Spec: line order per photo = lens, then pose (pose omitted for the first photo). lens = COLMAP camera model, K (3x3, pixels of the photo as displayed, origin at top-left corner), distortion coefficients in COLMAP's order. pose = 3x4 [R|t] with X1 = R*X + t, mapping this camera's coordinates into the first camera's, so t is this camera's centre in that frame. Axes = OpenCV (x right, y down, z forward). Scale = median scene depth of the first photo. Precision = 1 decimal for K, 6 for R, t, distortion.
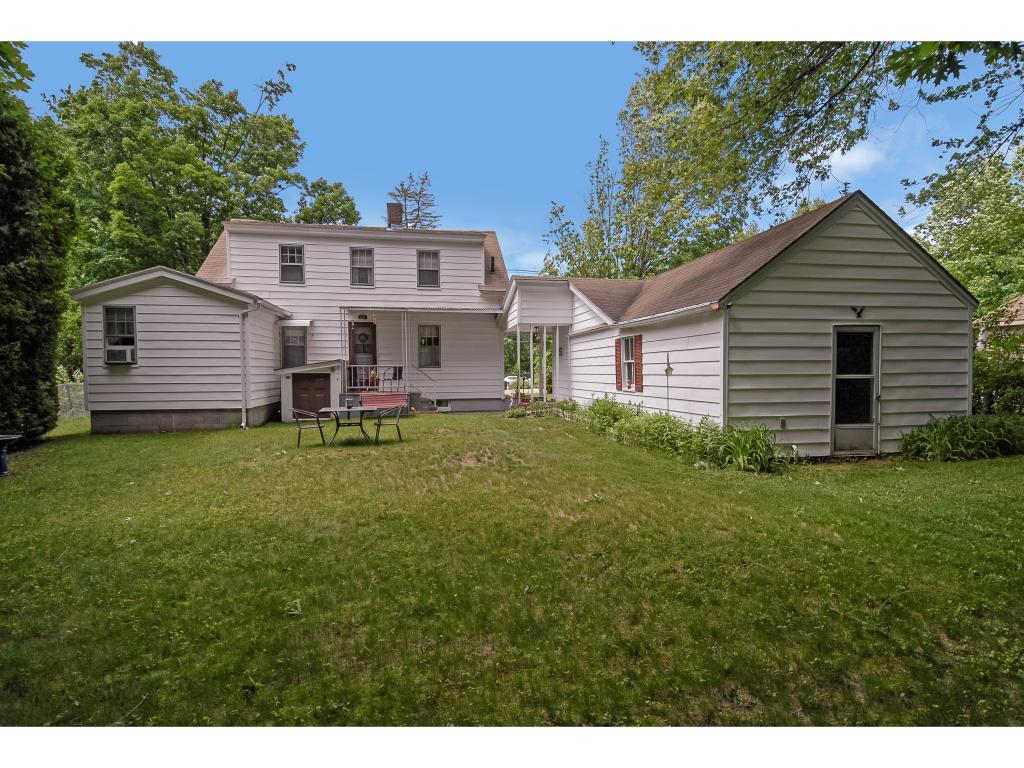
lens RADIAL K [[535.9, 0, 512.5], [0, 535.9, 390.1], [0, 0, 1]] dist [0.066308, -0.060955]
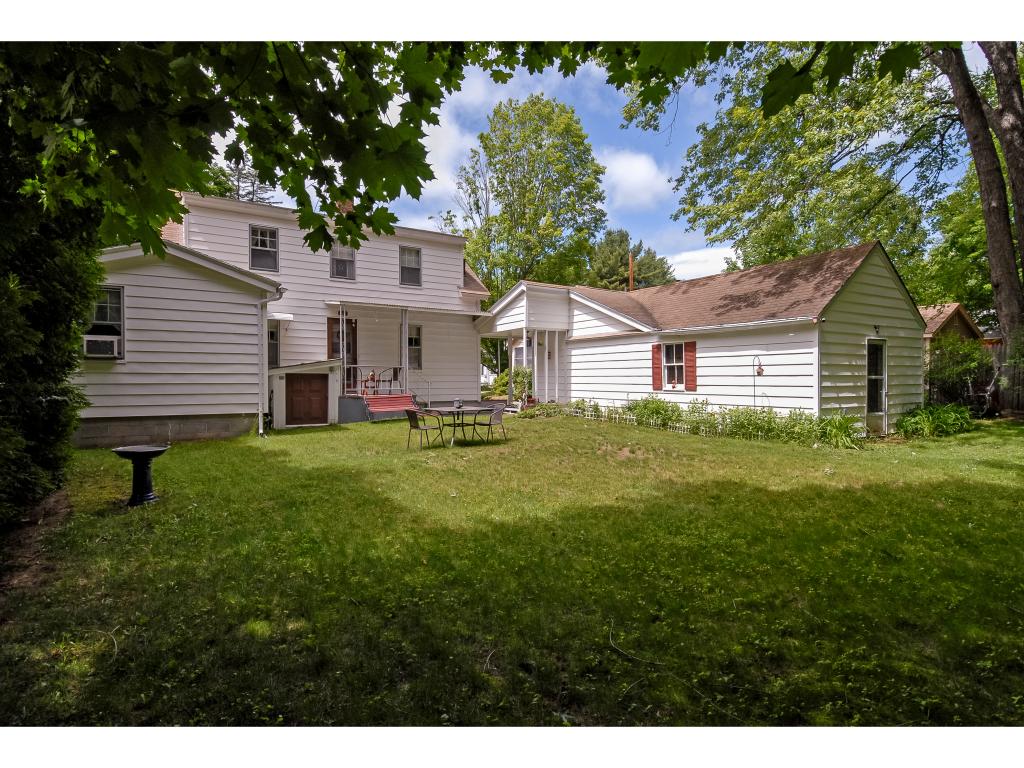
lens RADIAL K [[535.9, 0, 512.5], [0, 535.9, 390.1], [0, 0, 1]] dist [0.066308, -0.060955]
pose [[0.931334, -0.002211, 0.364158, -0.444709], [0.006107, 0.999936, -0.009547, 0.008231], [-0.364114, 0.011116, 0.931288, 0.051201]]
